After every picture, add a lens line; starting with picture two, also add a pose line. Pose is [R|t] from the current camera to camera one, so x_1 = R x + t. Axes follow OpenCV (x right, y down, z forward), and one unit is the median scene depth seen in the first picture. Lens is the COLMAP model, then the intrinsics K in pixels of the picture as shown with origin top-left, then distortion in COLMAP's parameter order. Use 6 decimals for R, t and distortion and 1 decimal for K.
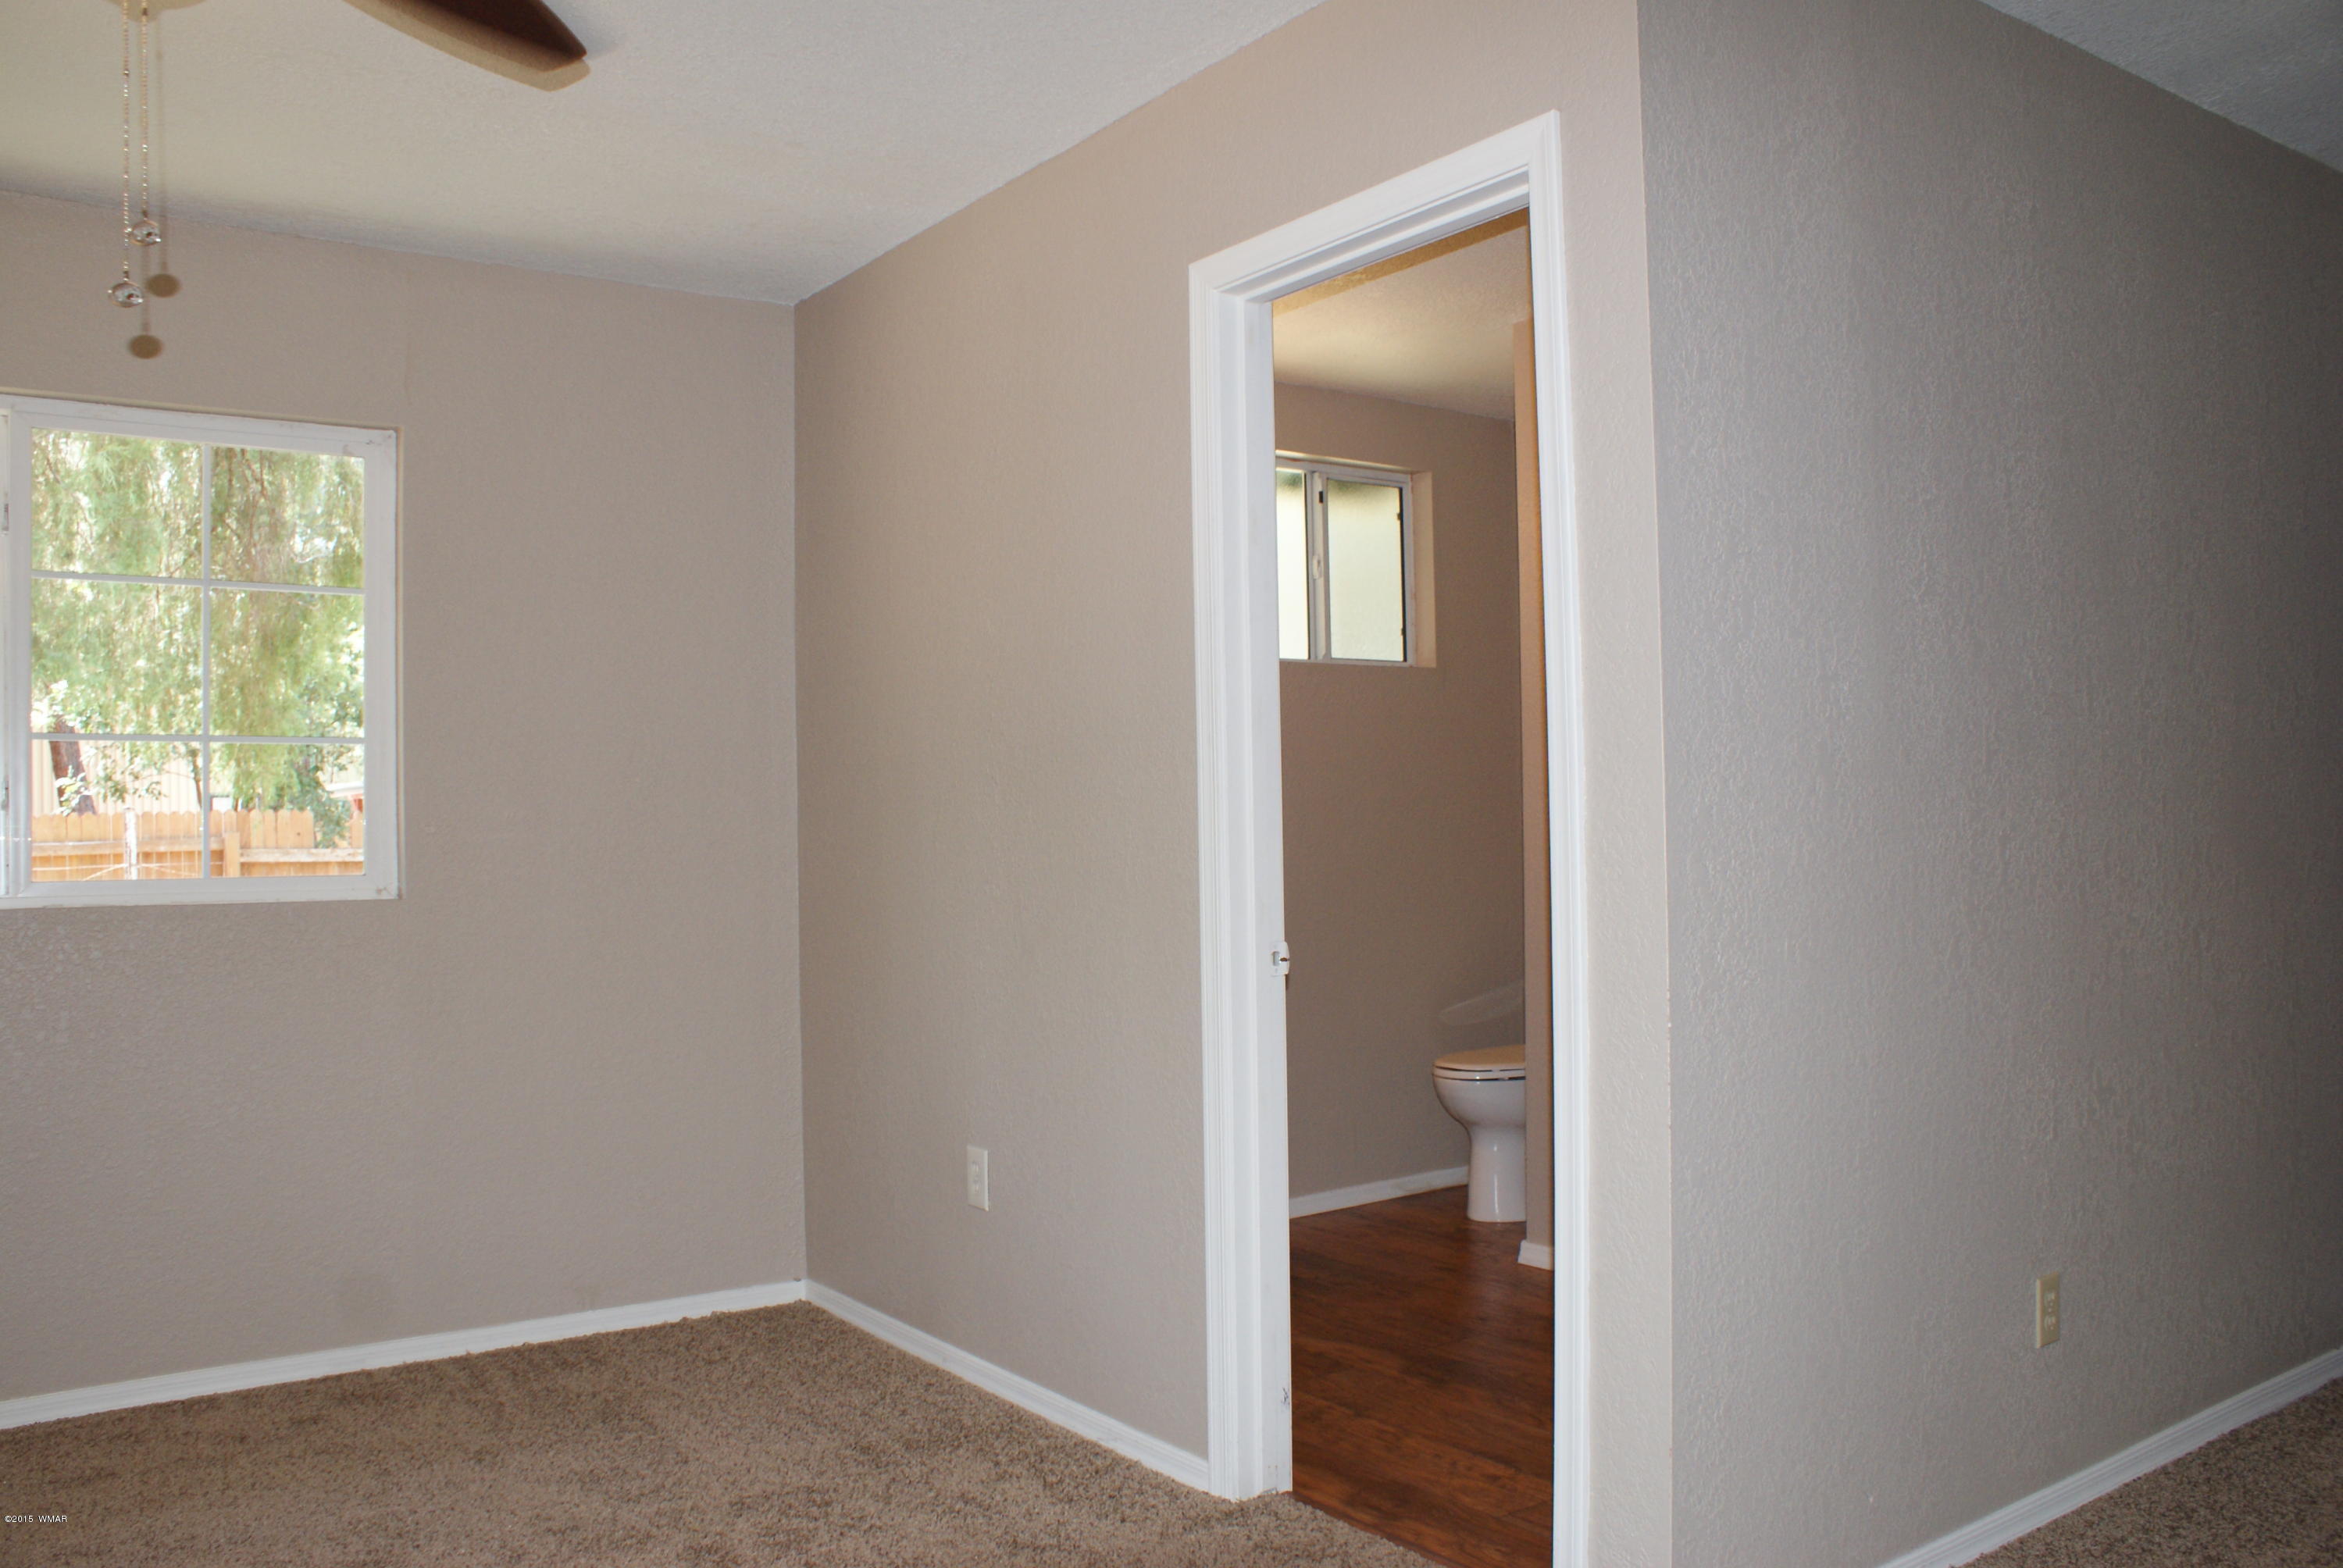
lens RADIAL K [[1840.4, 0, 1181.0], [0, 1840.4, 771.4], [0, 0, 1]] dist [-0.164149, 0.133886]
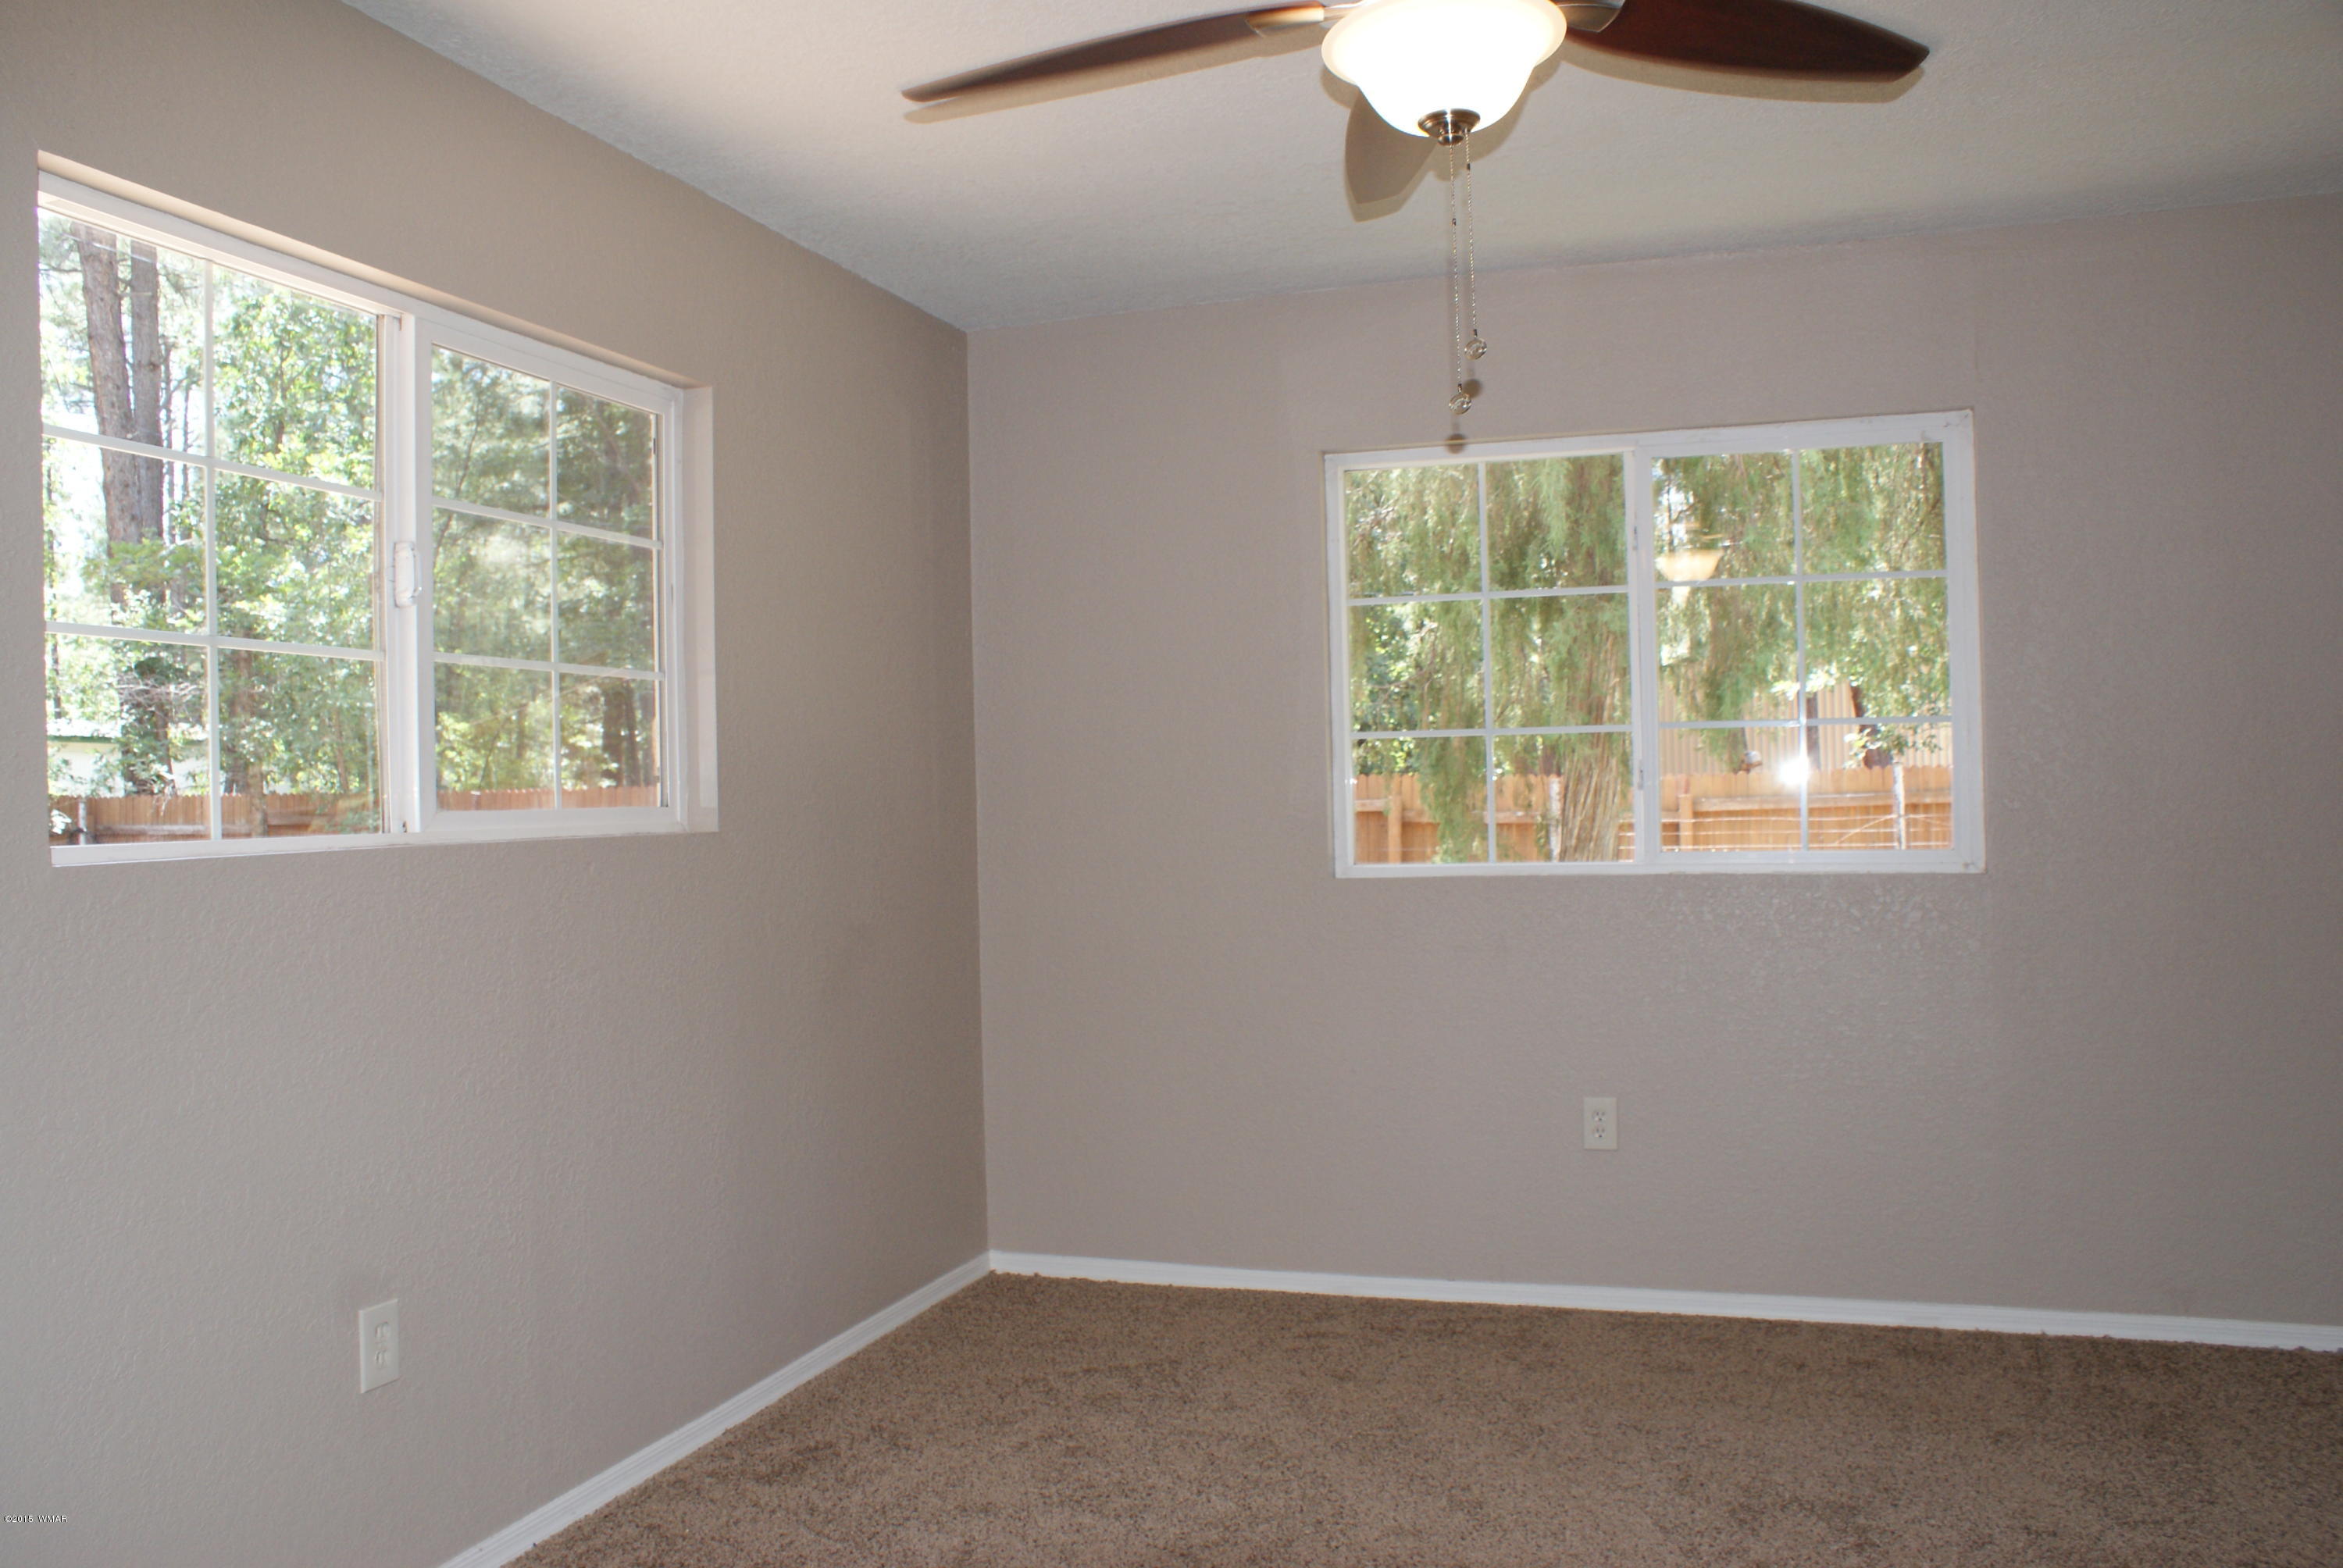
lens RADIAL K [[1840.4, 0, 1169.8], [0, 1840.4, 770.9], [0, 0, 1]] dist [-0.164149, 0.133886]
pose [[0.577698, -0.003075, -0.816245, 0.129498], [0.029183, 0.999431, 0.016889, -0.018351], [0.815729, -0.033577, 0.577459, 0.045789]]
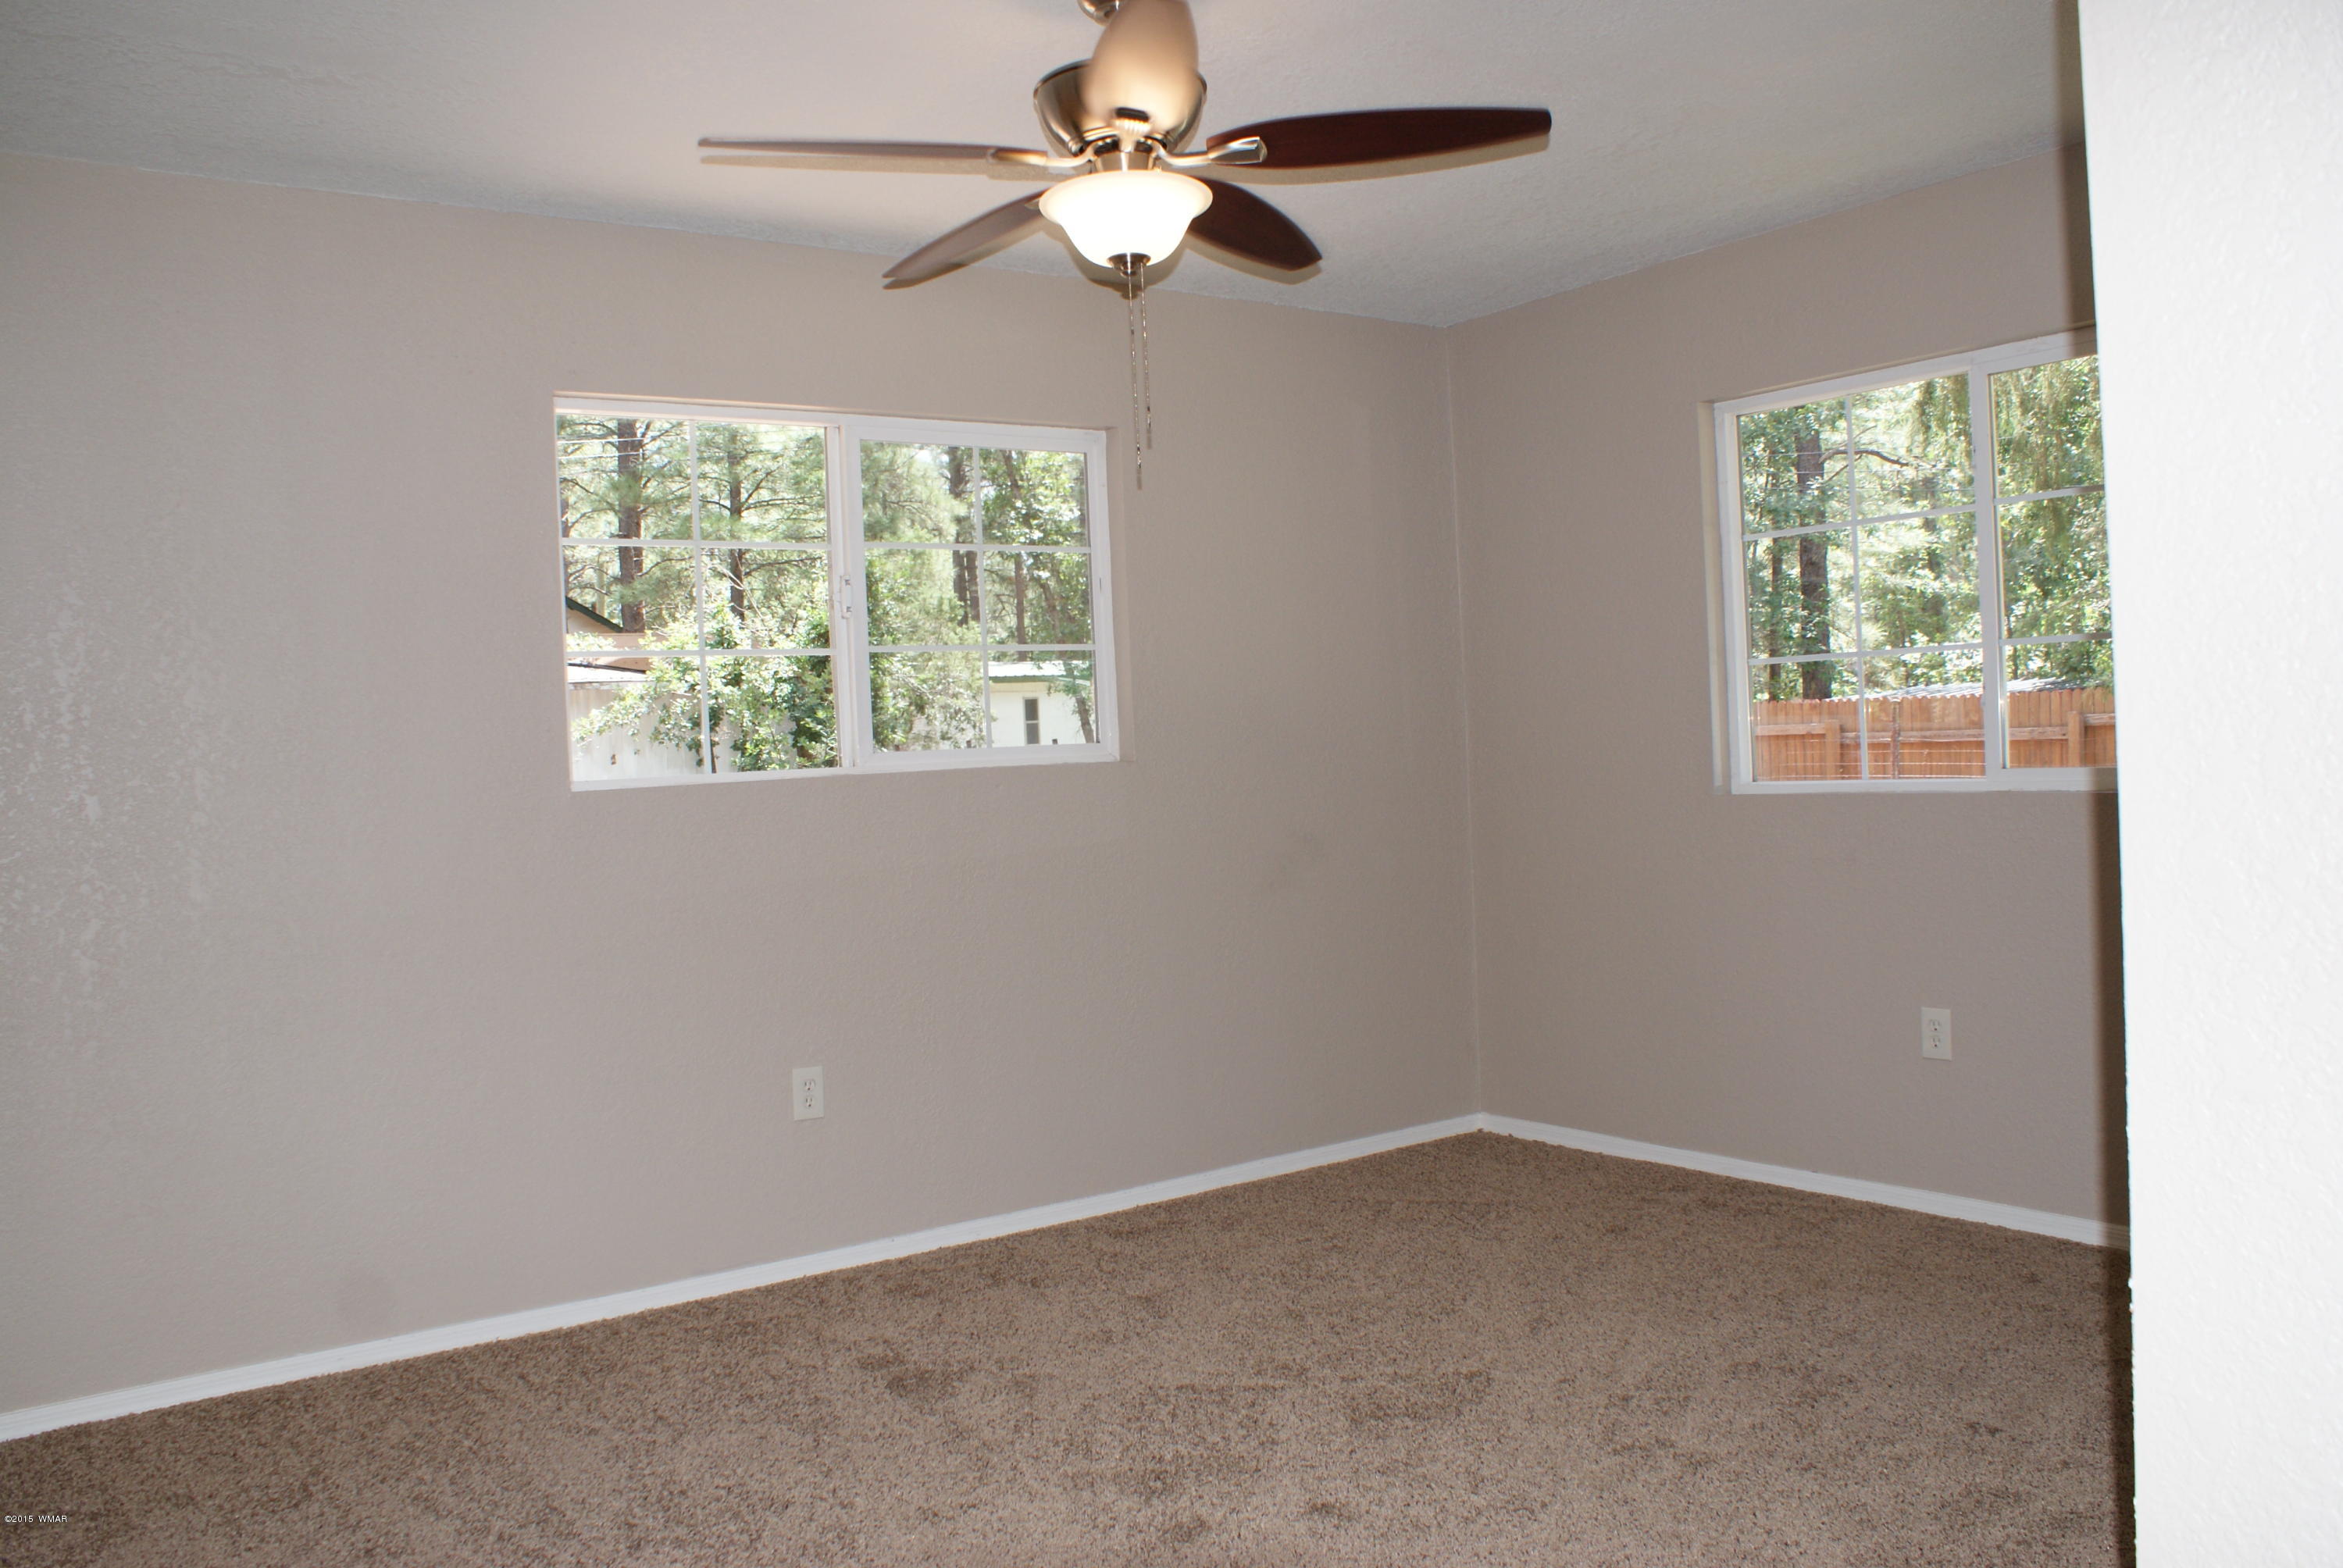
lens RADIAL K [[1840.4, 0, 1148.3], [0, 1840.4, 784.6], [0, 0, 1]] dist [-0.164149, 0.133886]
pose [[0.003101, 0.043297, -0.999057, 0.498656], [0.065582, 0.996903, 0.043407, -0.014815], [0.997842, -0.065655, 0.000252, 0.412970]]
